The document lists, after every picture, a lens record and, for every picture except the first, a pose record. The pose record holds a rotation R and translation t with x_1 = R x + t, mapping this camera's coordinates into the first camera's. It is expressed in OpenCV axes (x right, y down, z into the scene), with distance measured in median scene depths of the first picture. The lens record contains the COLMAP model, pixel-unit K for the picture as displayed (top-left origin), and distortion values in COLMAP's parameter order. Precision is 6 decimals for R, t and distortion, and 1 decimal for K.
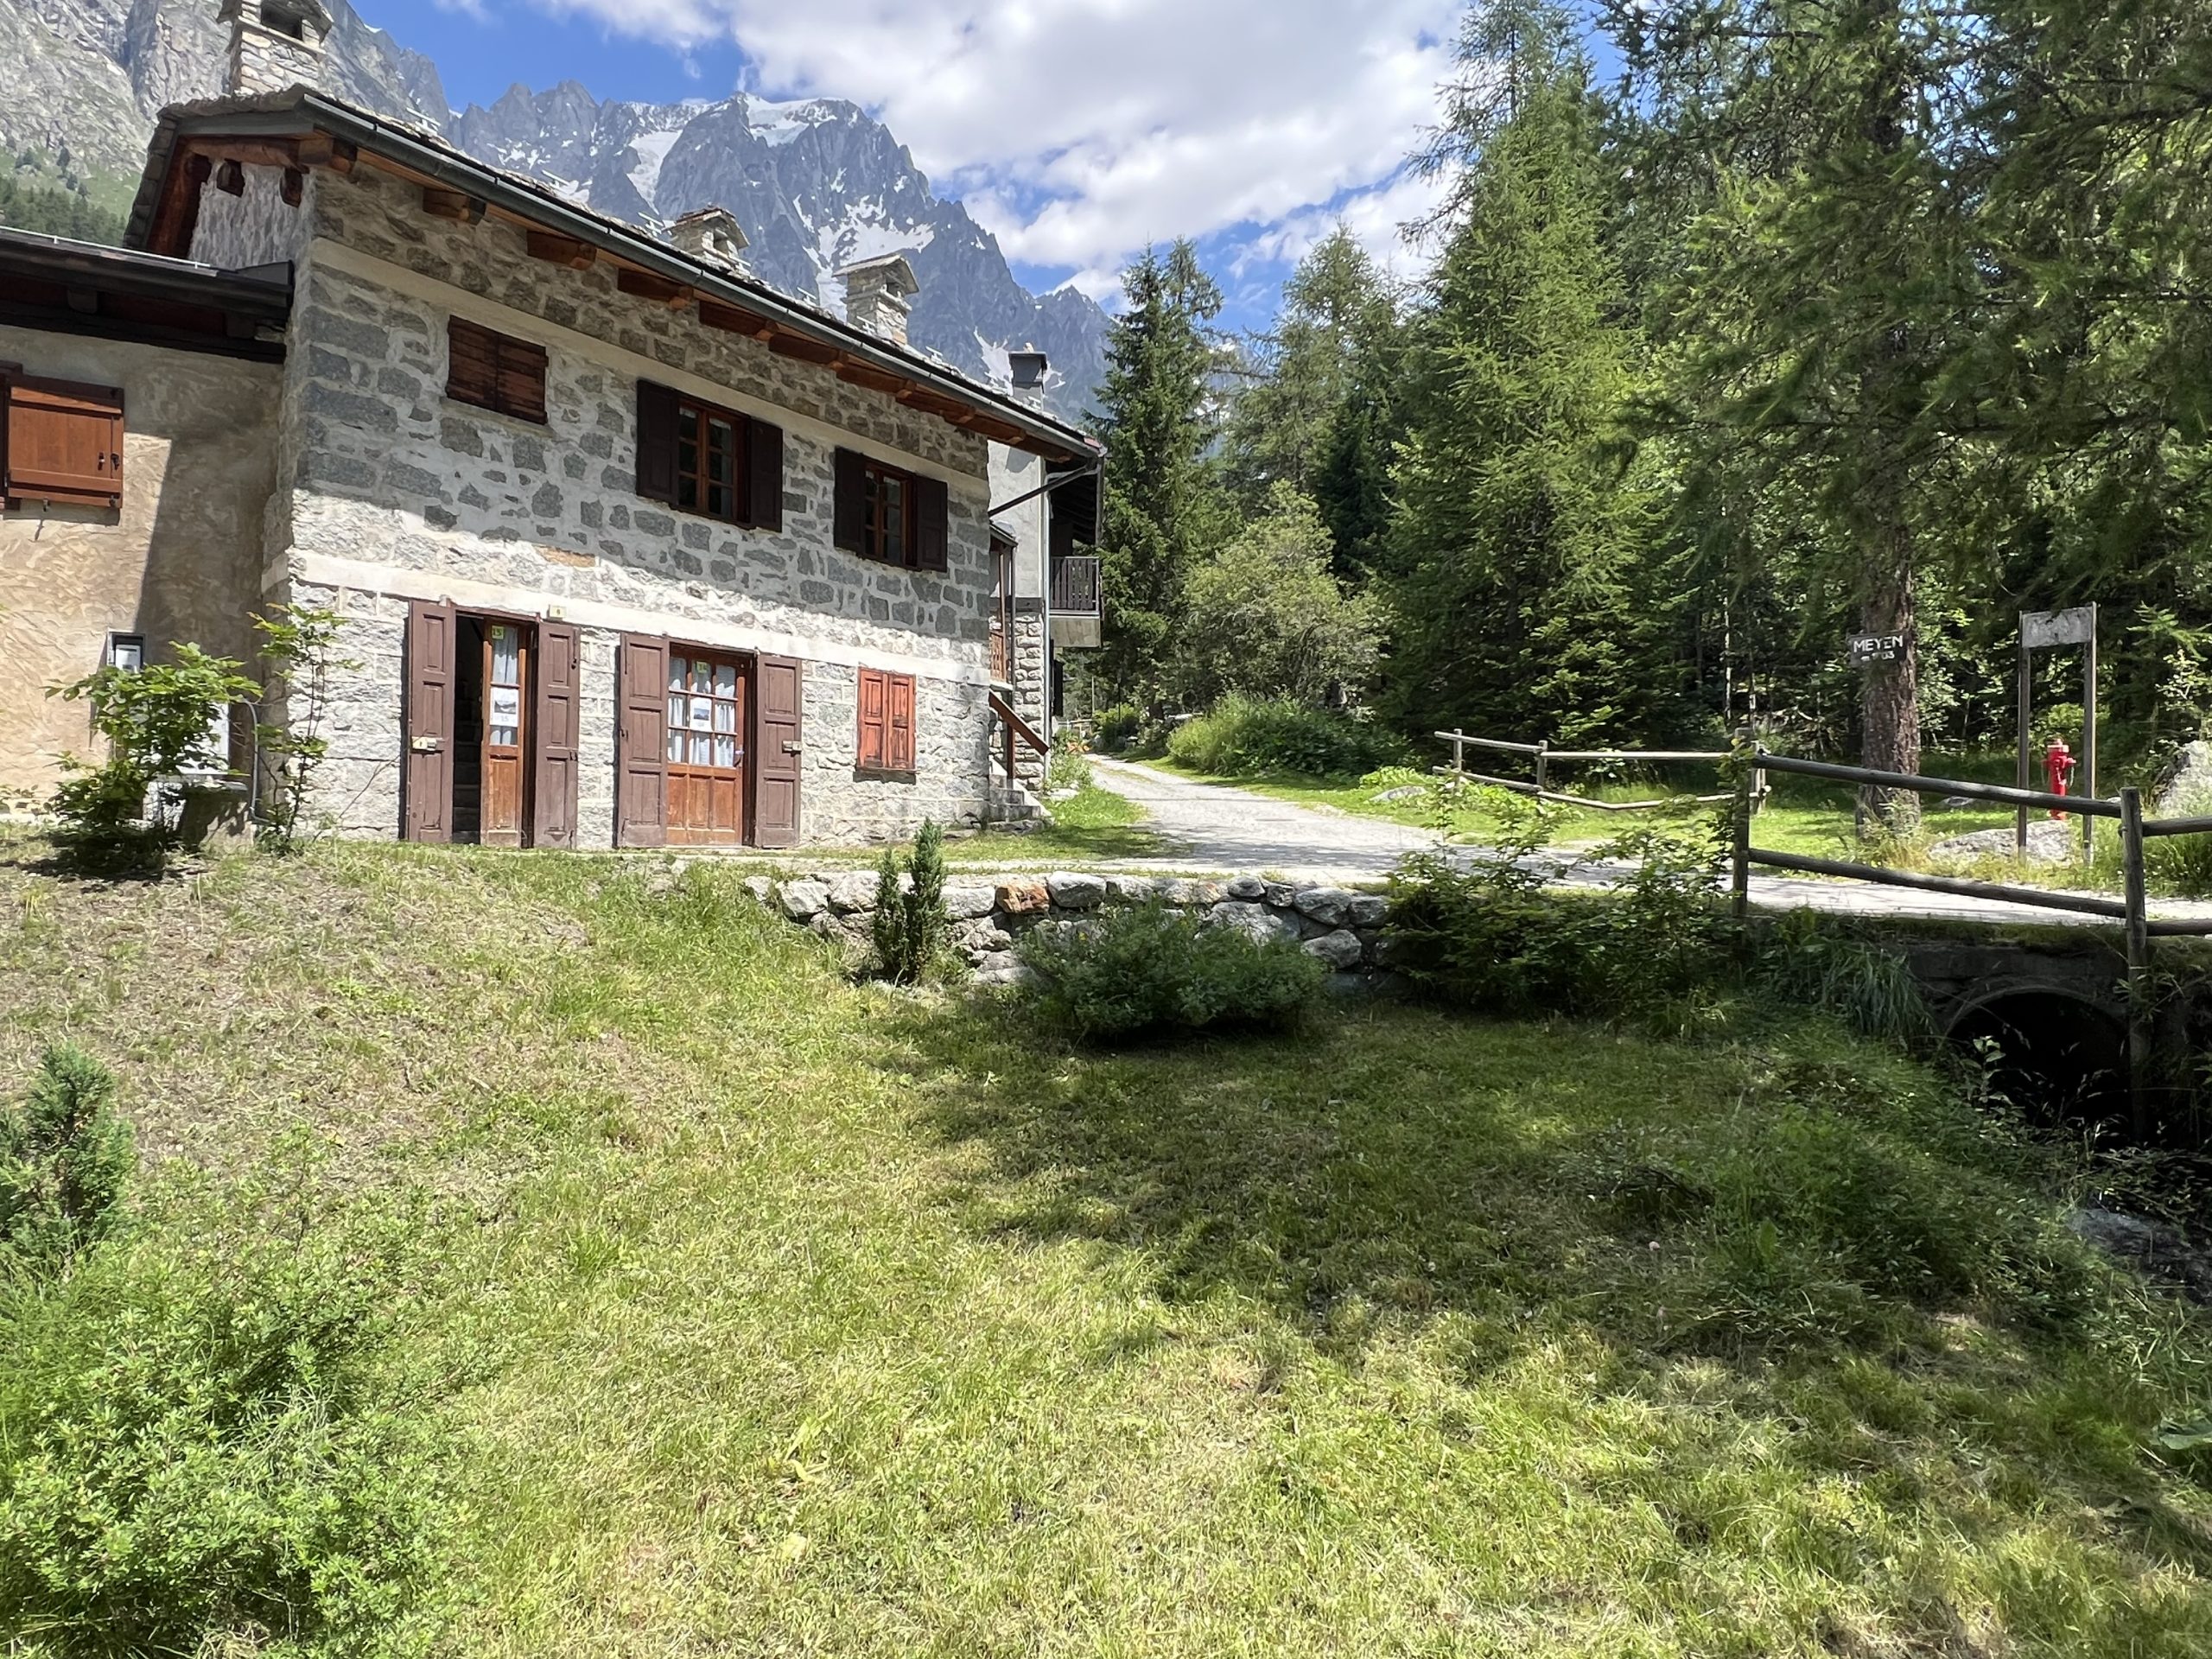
lens RADIAL K [[1307.3, 0, 1106.7], [0, 1307.3, 821.5], [0, 0, 1]] dist [0.000013, -0.001158]
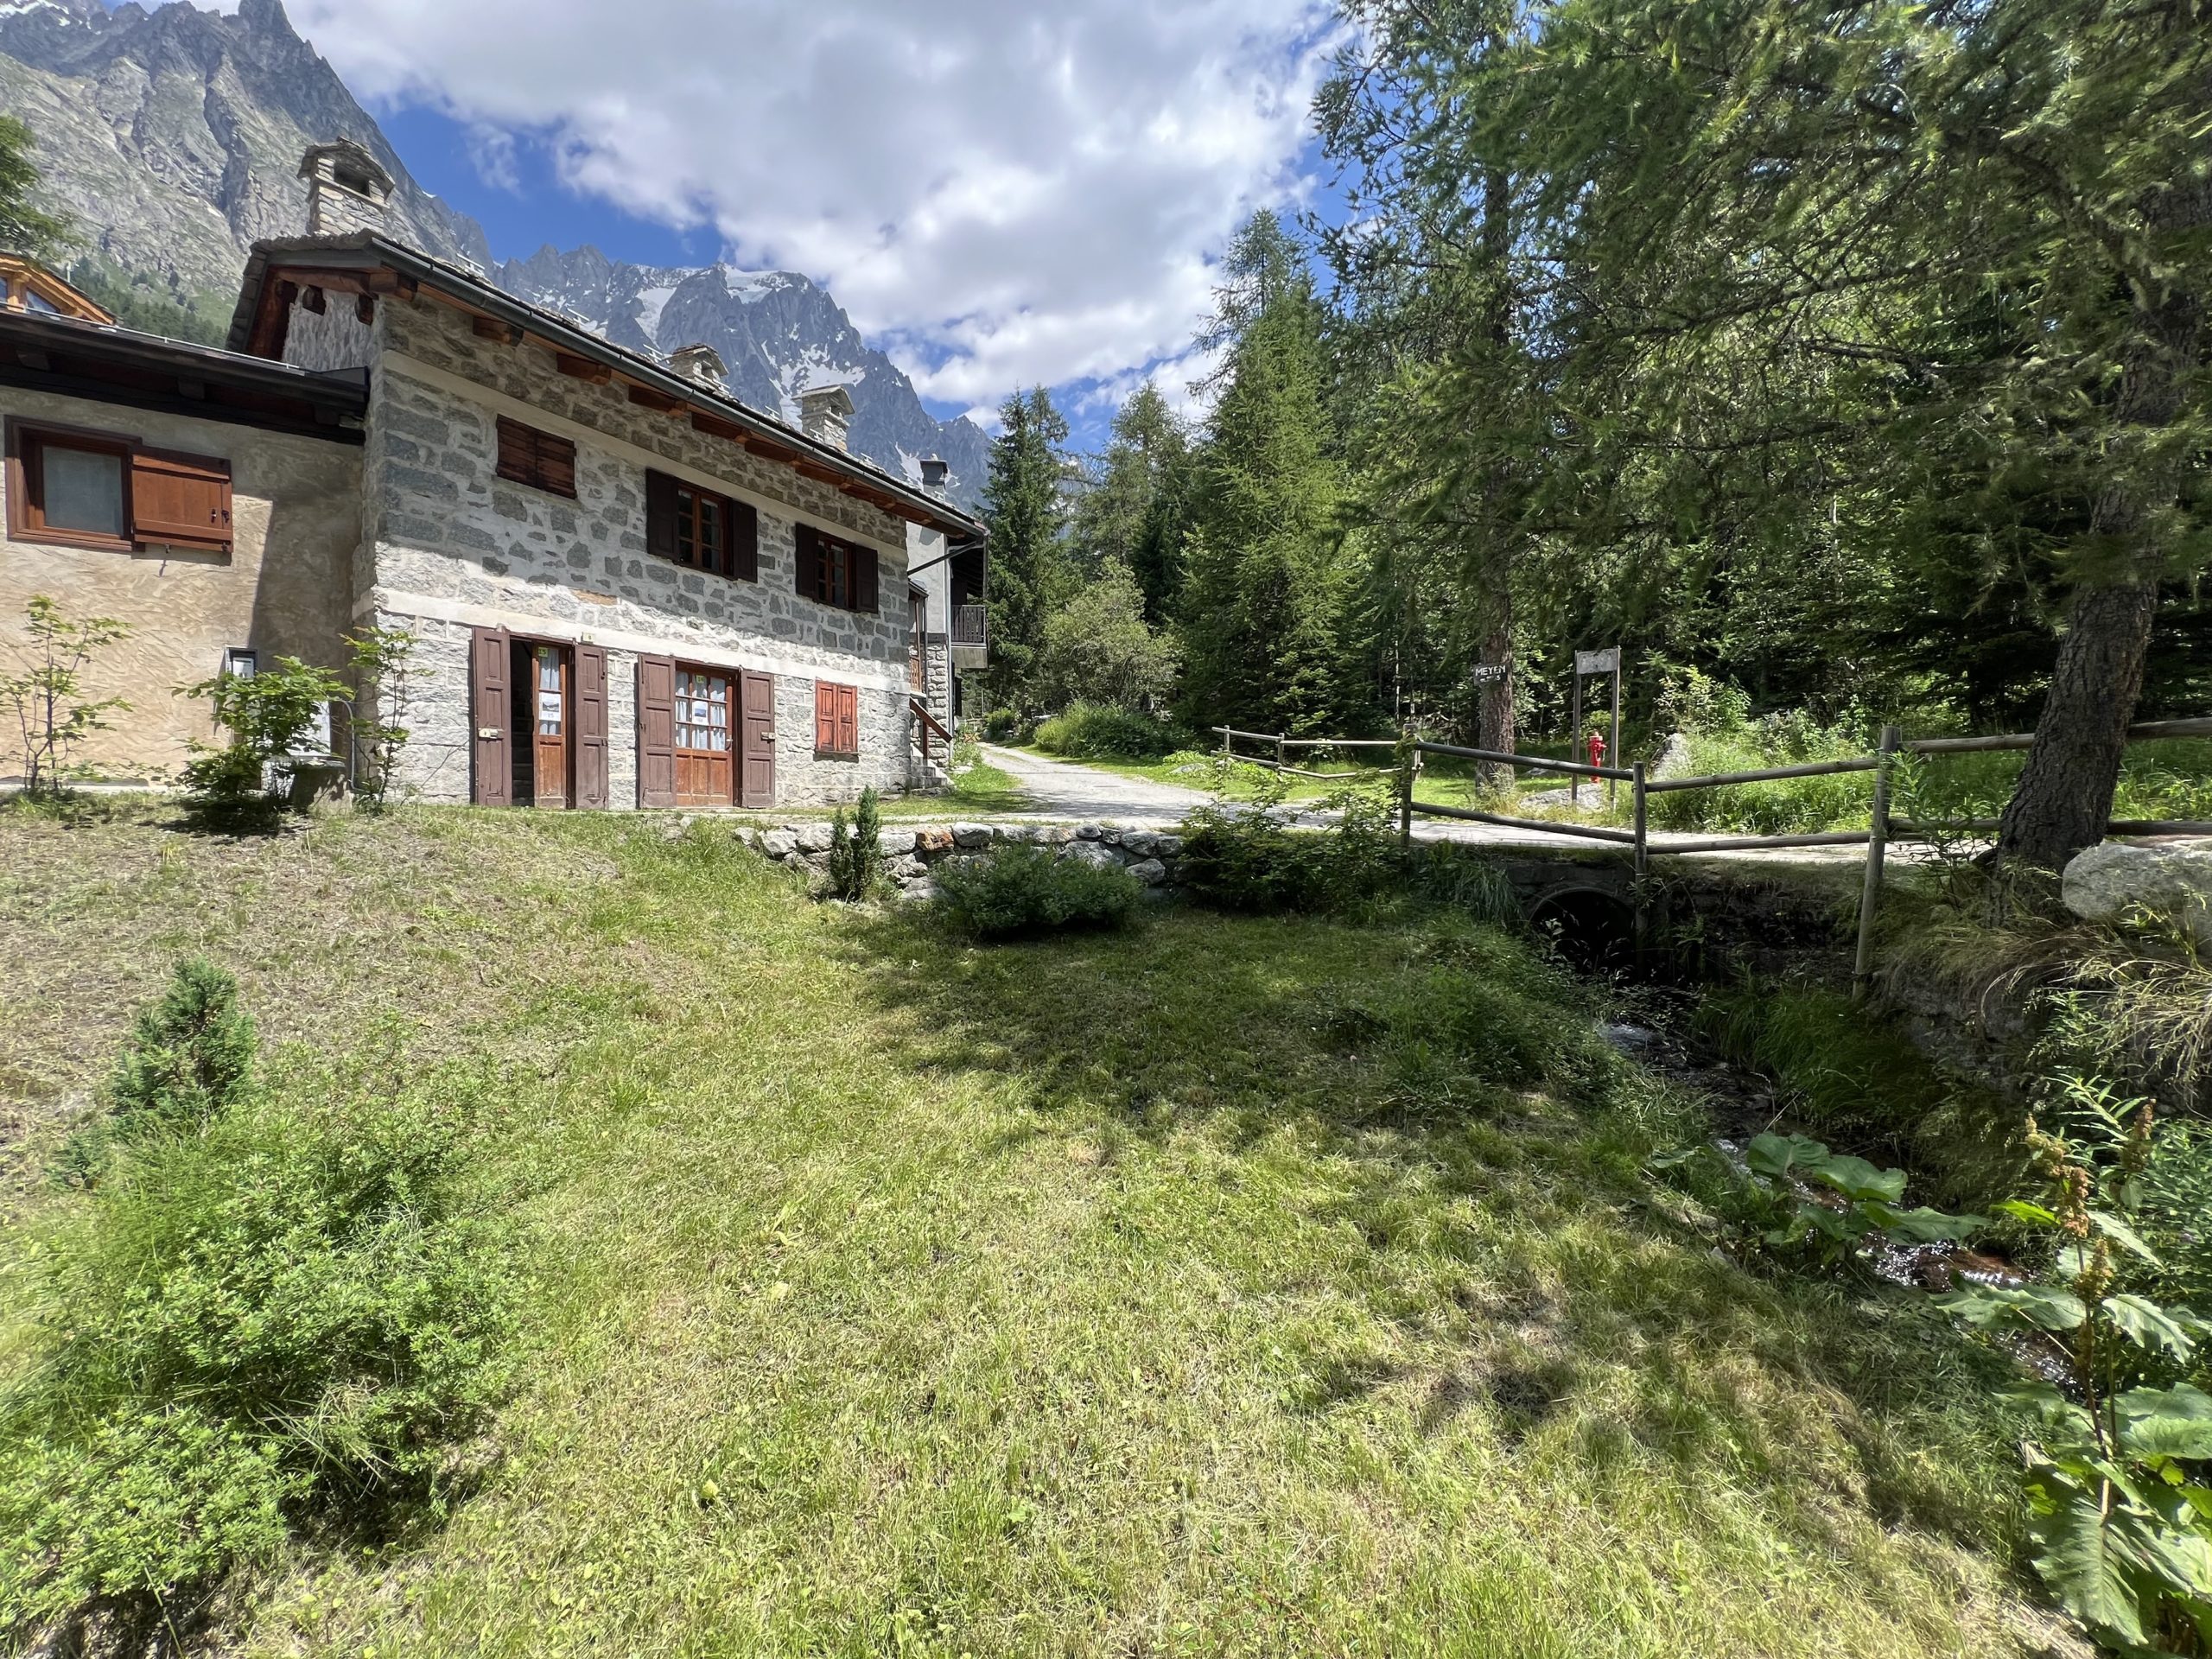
lens RADIAL K [[884.4, 0, 1101.5], [0, 884.4, 825.4], [0, 0, 1]] dist [-0.001460, 0.000364]
pose [[0.992530, -0.011051, 0.121499, -0.000101], [0.005985, 0.999100, 0.041982, 0.001411], [-0.121854, -0.040941, 0.991703, 0.003884]]
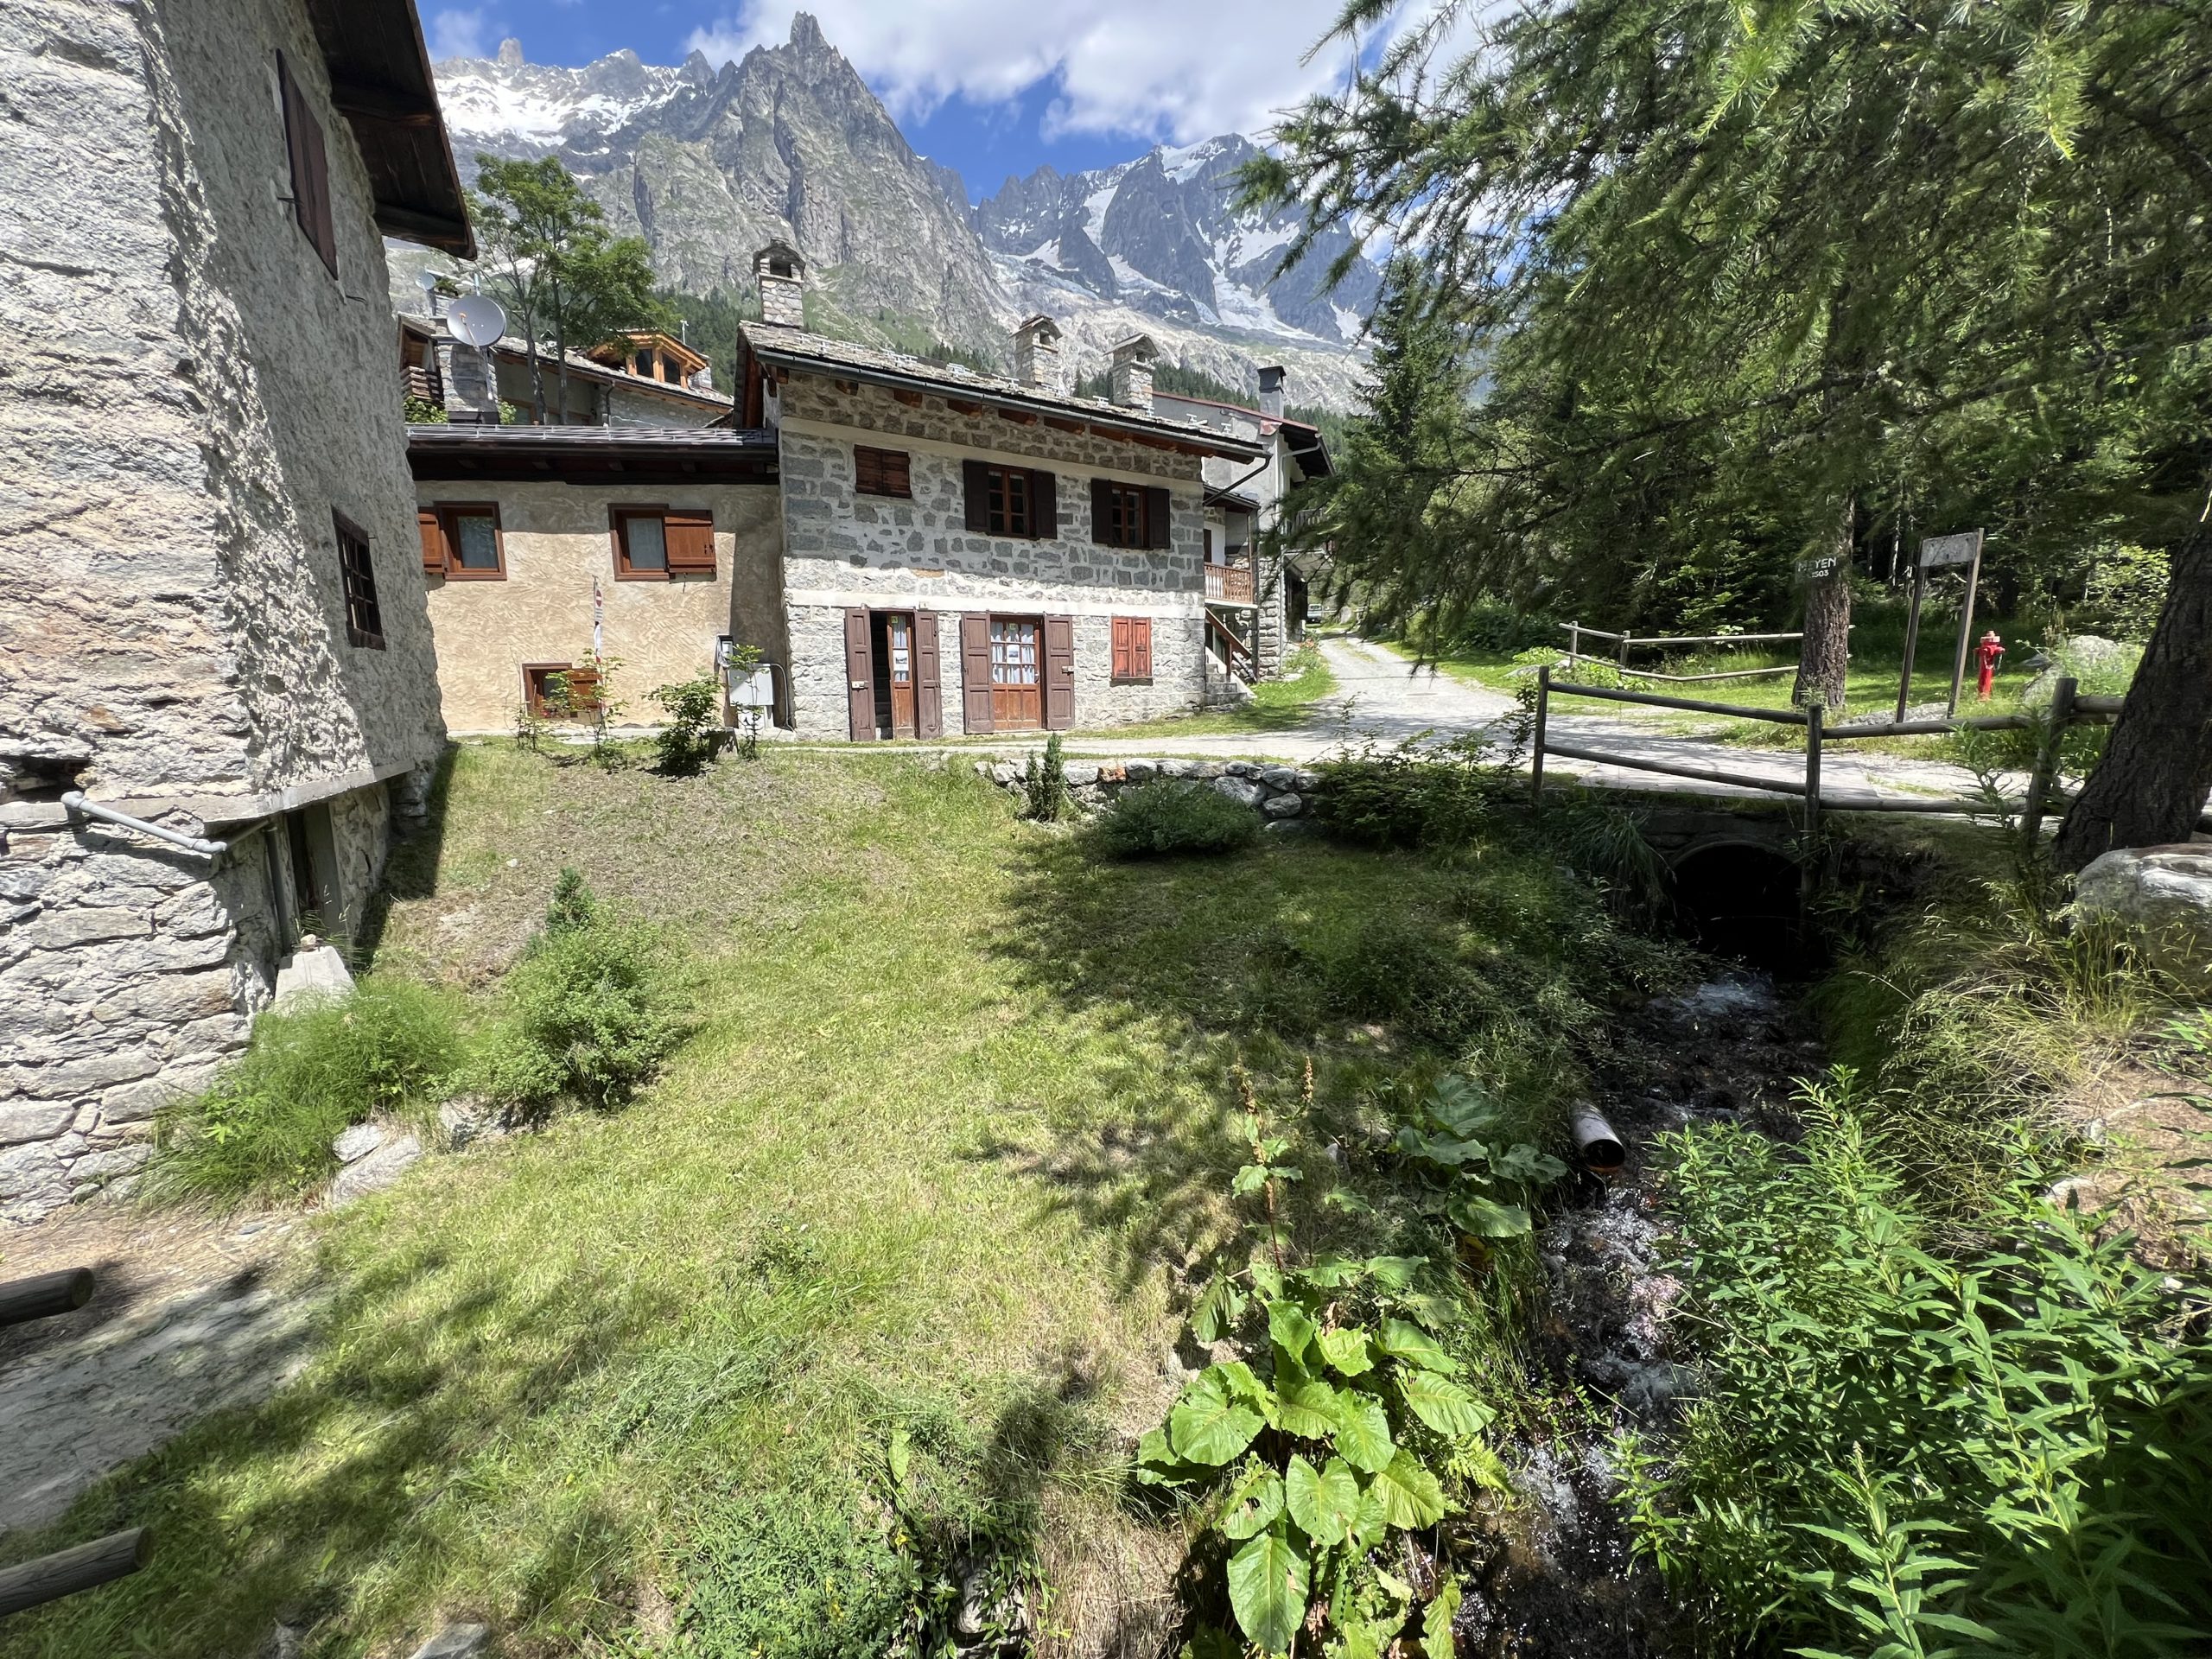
lens RADIAL K [[884.4, 0, 1101.2], [0, 884.4, 826.7], [0, 0, 1]] dist [-0.001460, 0.000364]
pose [[0.938761, 0.023873, -0.343740, 0.250429], [0.033846, 0.986384, 0.160940, -0.048444], [0.342902, -0.162718, 0.925171, -0.105247]]
